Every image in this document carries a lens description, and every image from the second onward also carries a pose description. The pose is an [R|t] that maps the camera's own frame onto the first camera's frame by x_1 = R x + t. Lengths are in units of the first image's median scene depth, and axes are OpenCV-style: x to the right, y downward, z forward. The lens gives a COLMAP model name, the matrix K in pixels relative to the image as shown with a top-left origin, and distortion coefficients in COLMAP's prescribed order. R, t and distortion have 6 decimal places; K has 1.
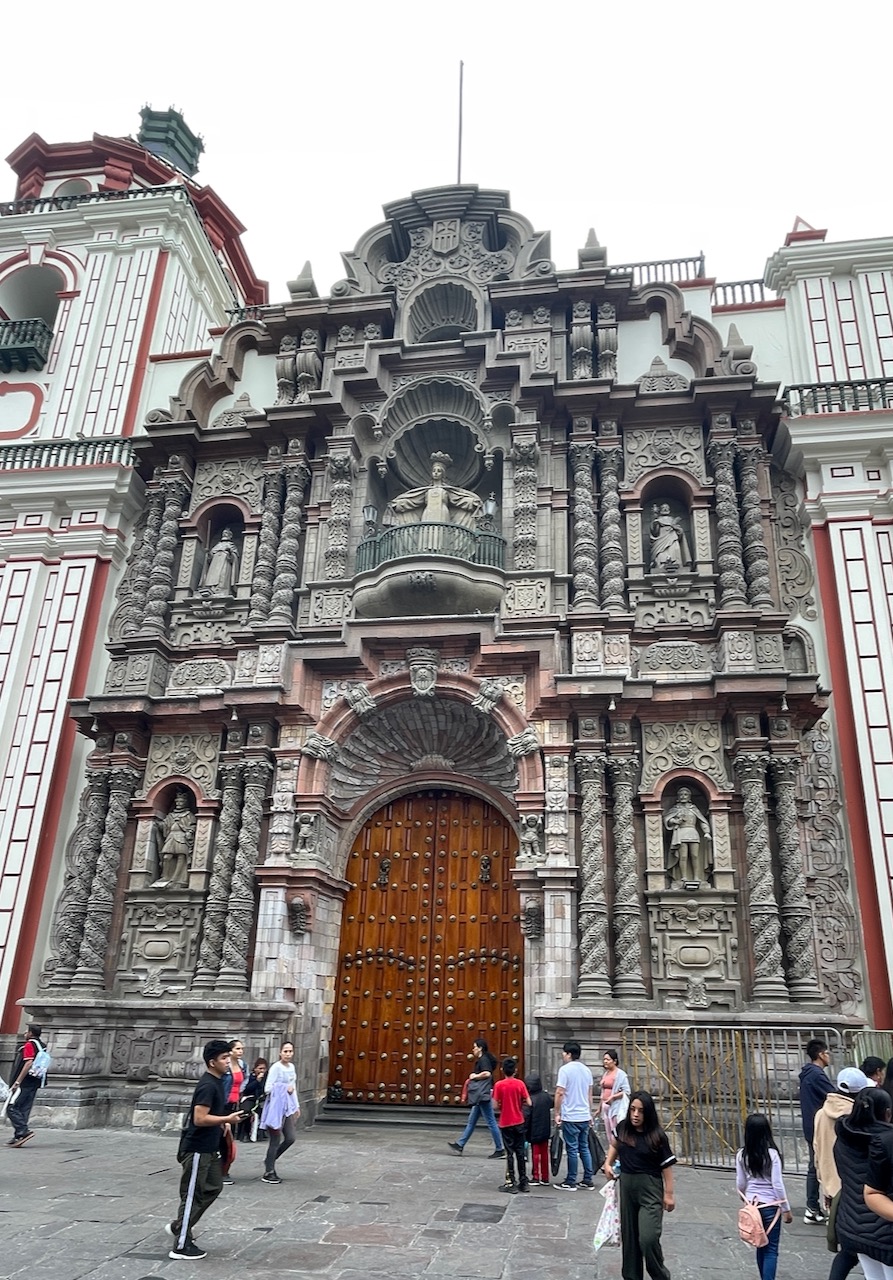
lens RADIAL K [[741.8, 0, 490.7], [0, 741.8, 799.0], [0, 0, 1]] dist [-0.000776, -0.002482]
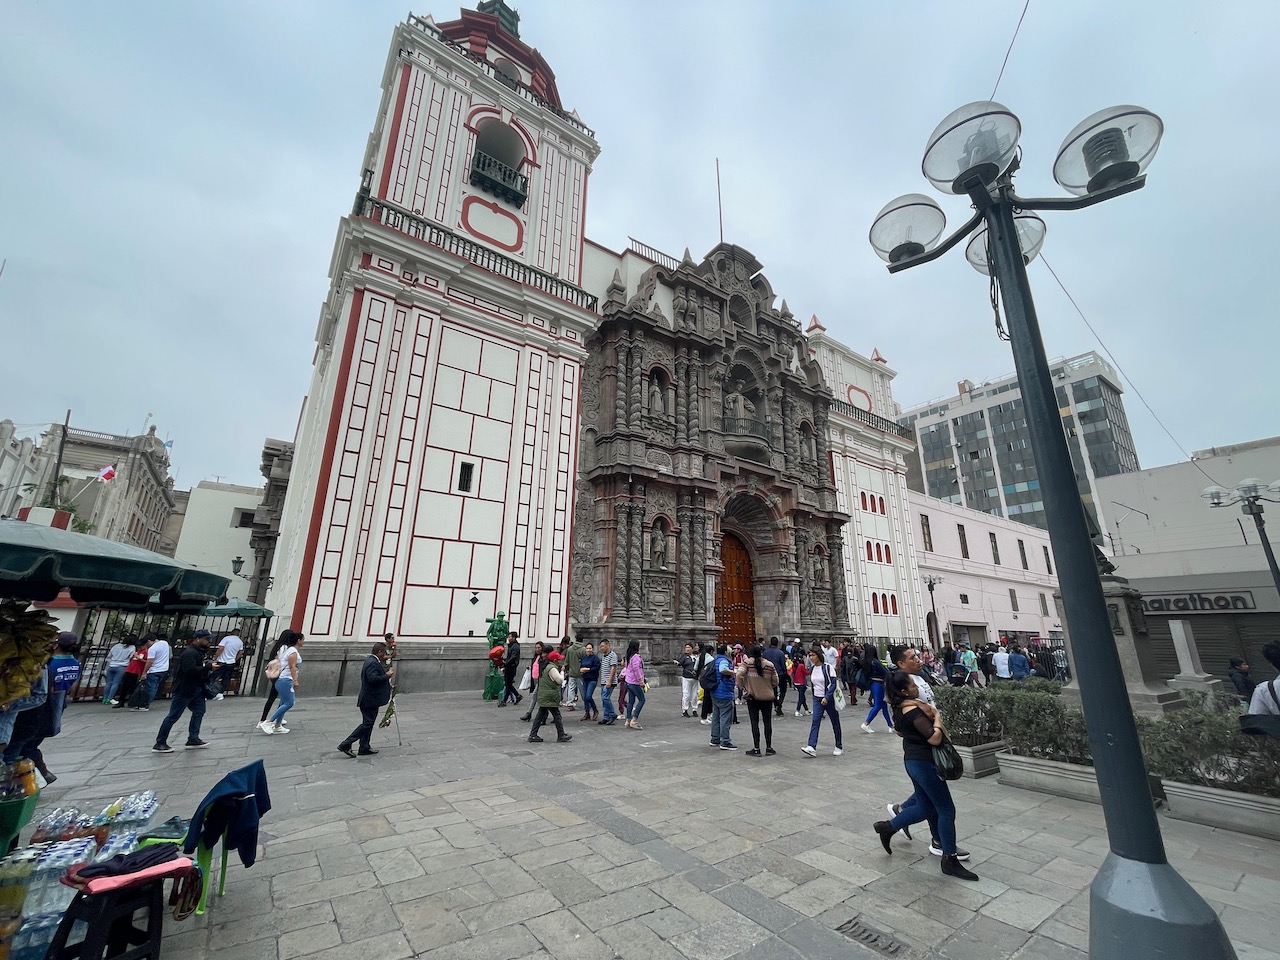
lens RADIAL K [[516.6, 0, 635.8], [0, 516.6, 477.5], [0, 0, 1]] dist [-0.000421, -0.000088]
pose [[0.751047, 0.185127, 0.633763, -1.362179], [-0.194471, 0.979331, -0.055610, -0.032617], [-0.630959, -0.081483, 0.771526, -0.026163]]
